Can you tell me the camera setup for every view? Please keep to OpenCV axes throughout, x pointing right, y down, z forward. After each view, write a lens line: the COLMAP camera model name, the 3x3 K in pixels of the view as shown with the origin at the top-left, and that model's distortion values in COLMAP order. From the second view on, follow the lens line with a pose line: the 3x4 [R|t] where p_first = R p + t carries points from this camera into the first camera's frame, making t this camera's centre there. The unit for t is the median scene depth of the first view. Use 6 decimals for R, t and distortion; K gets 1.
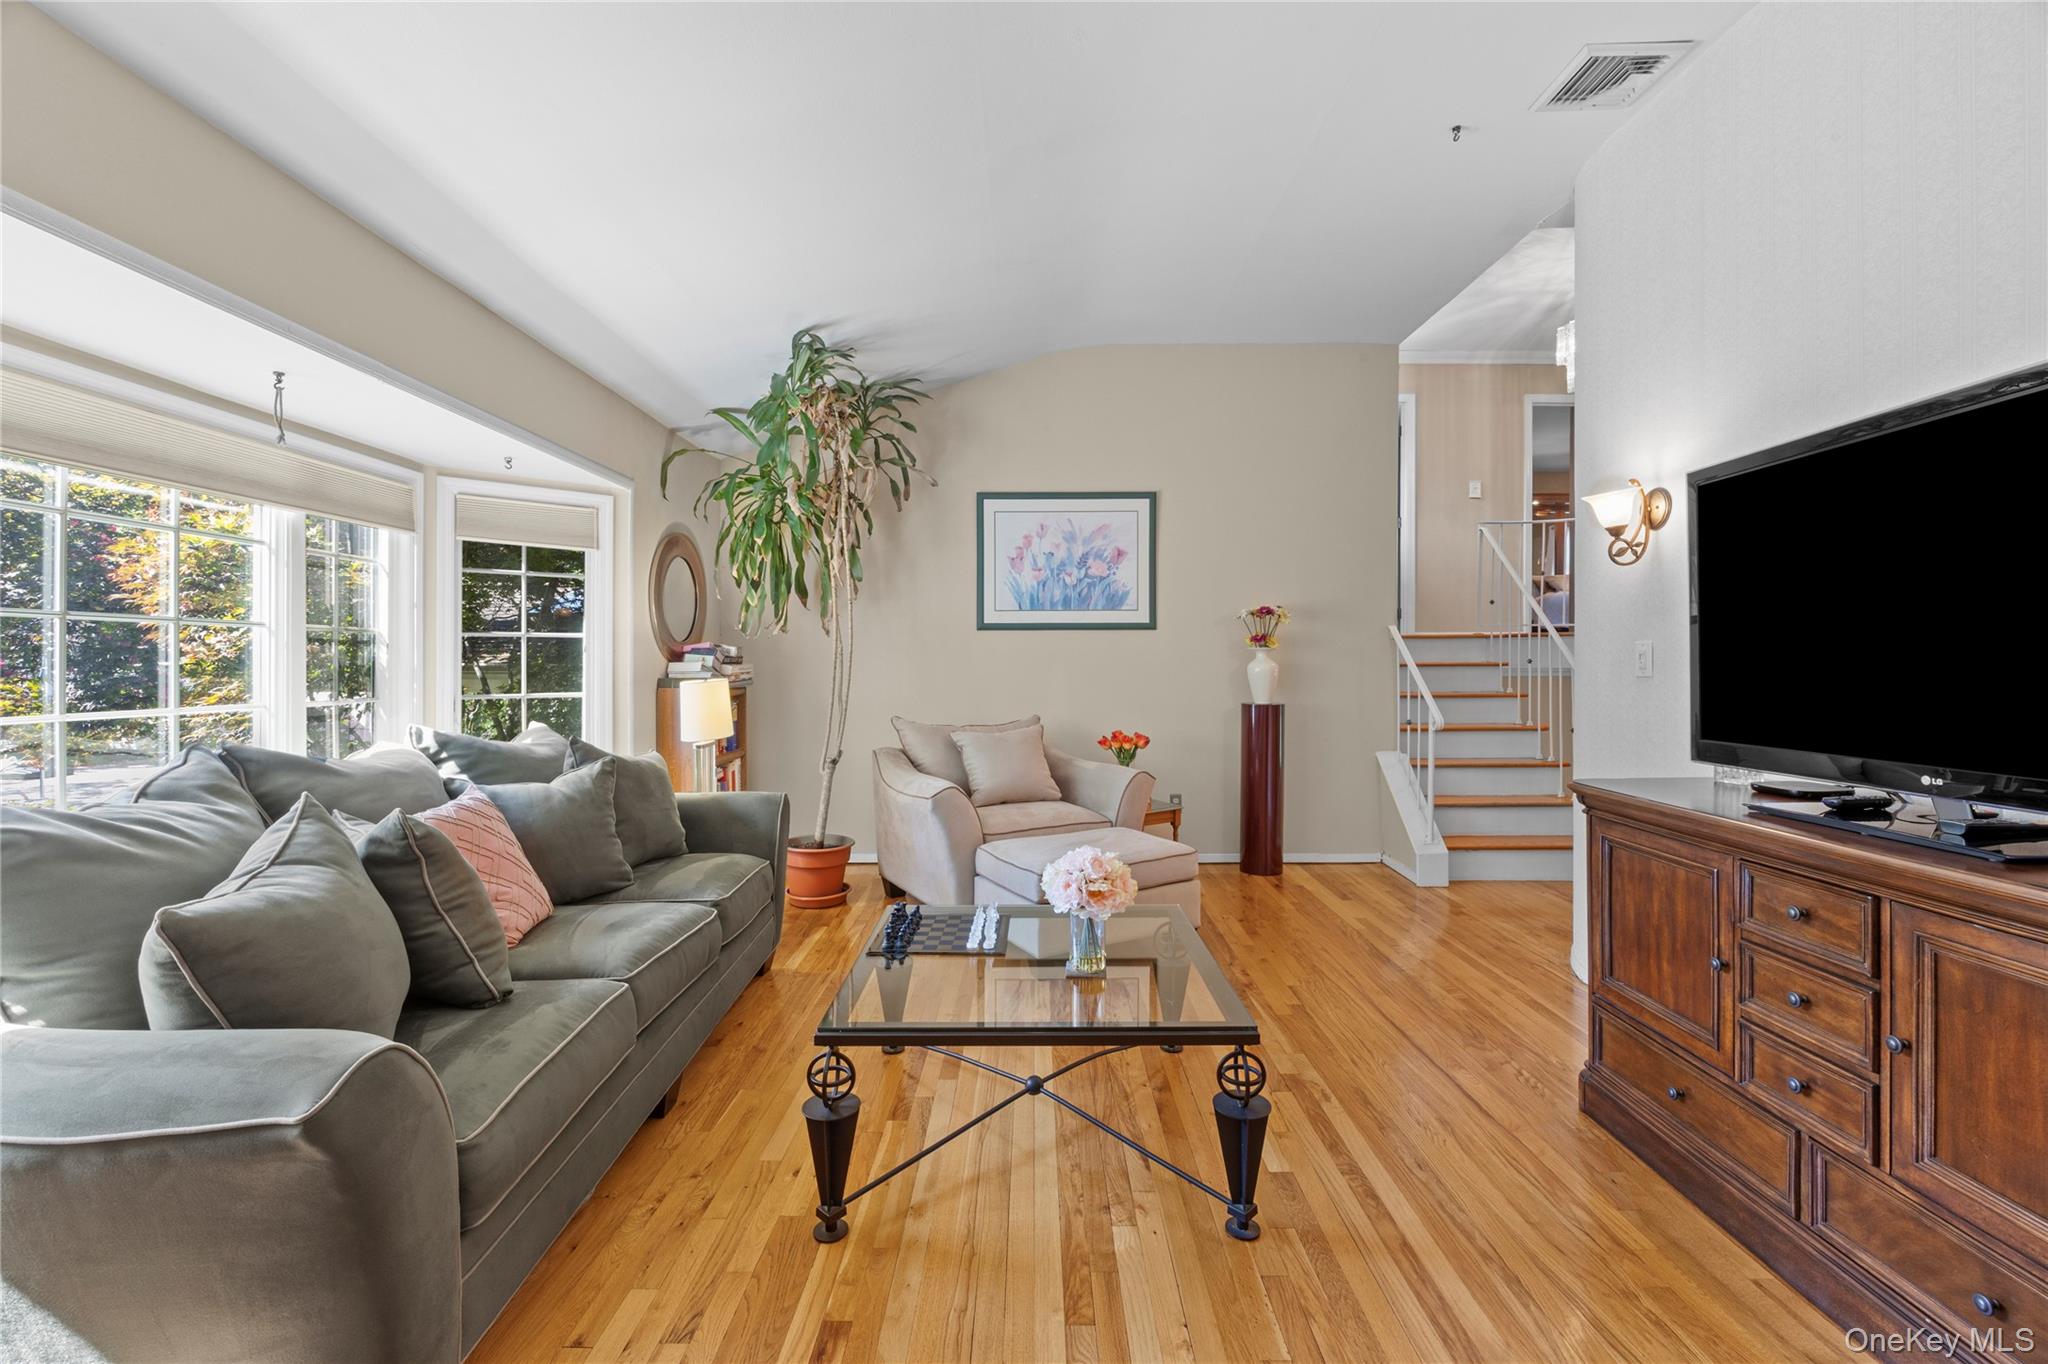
lens RADIAL K [[867.1, 0, 1030.9], [0, 867.1, 663.2], [0, 0, 1]] dist [-0.017642, 0.000706]
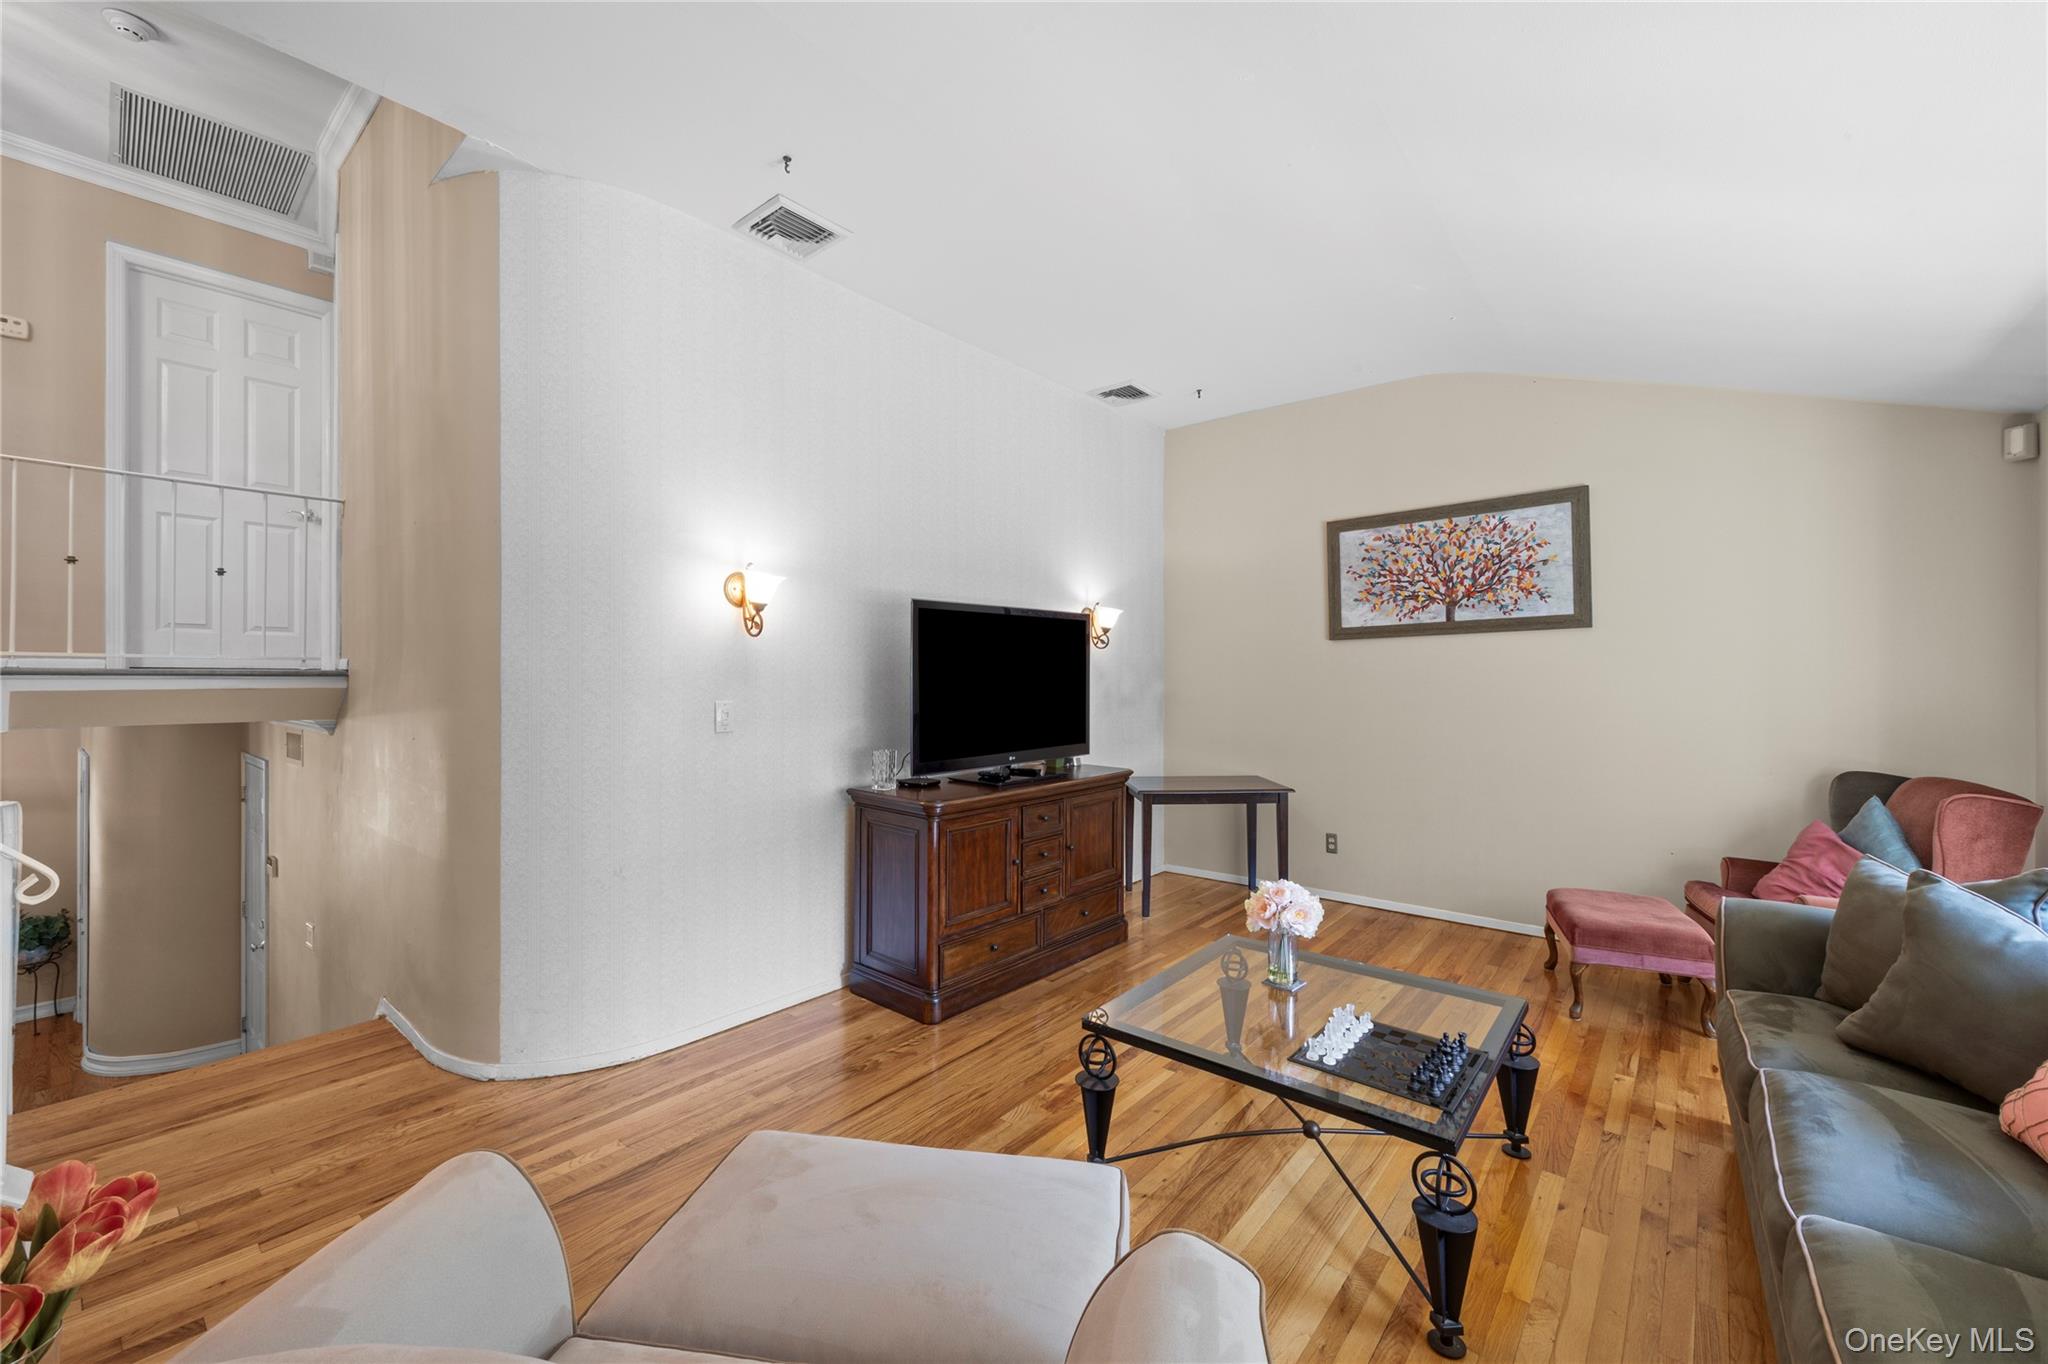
lens RADIAL K [[804.4, 0, 1022.9], [0, 804.4, 692.9], [0, 0, 1]] dist [0.000416, 0.000413]
pose [[-0.775863, 0.005461, 0.630878, -0.180670], [0.004179, 0.999985, -0.003517, -0.019762], [-0.630888, -0.000092, -0.775874, 1.050076]]
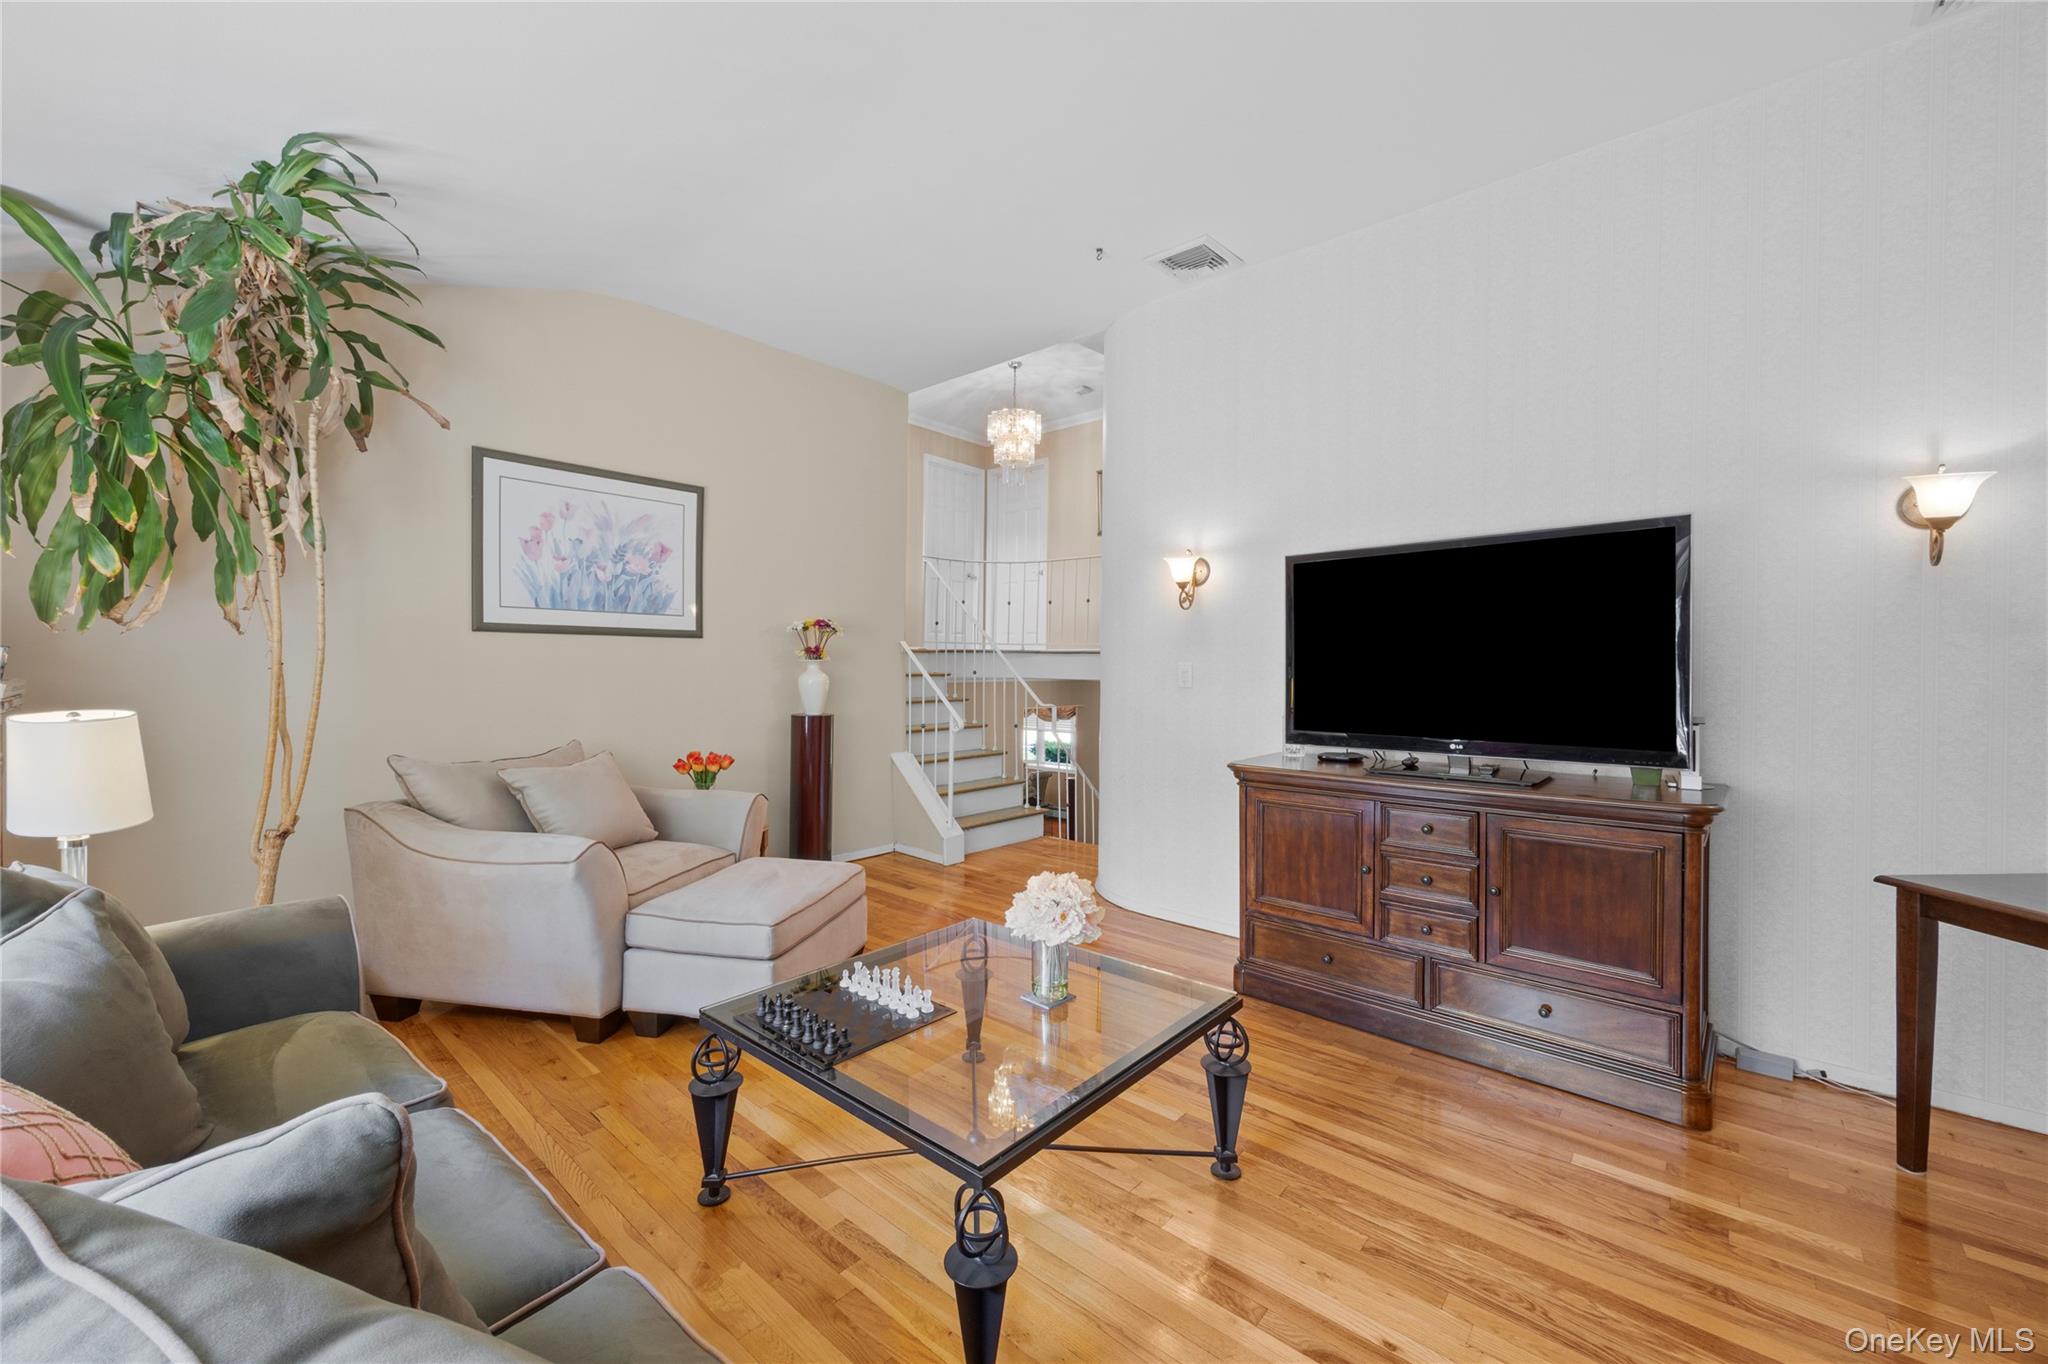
lens RADIAL K [[804.4, 0, 1027.9], [0, 804.4, 678.9], [0, 0, 1]] dist [0.000416, 0.000413]
pose [[0.648993, -0.006137, 0.760770, -0.319522], [-0.004934, 0.999912, 0.012275, -0.009092], [-0.760779, -0.011720, 0.648906, 0.213671]]
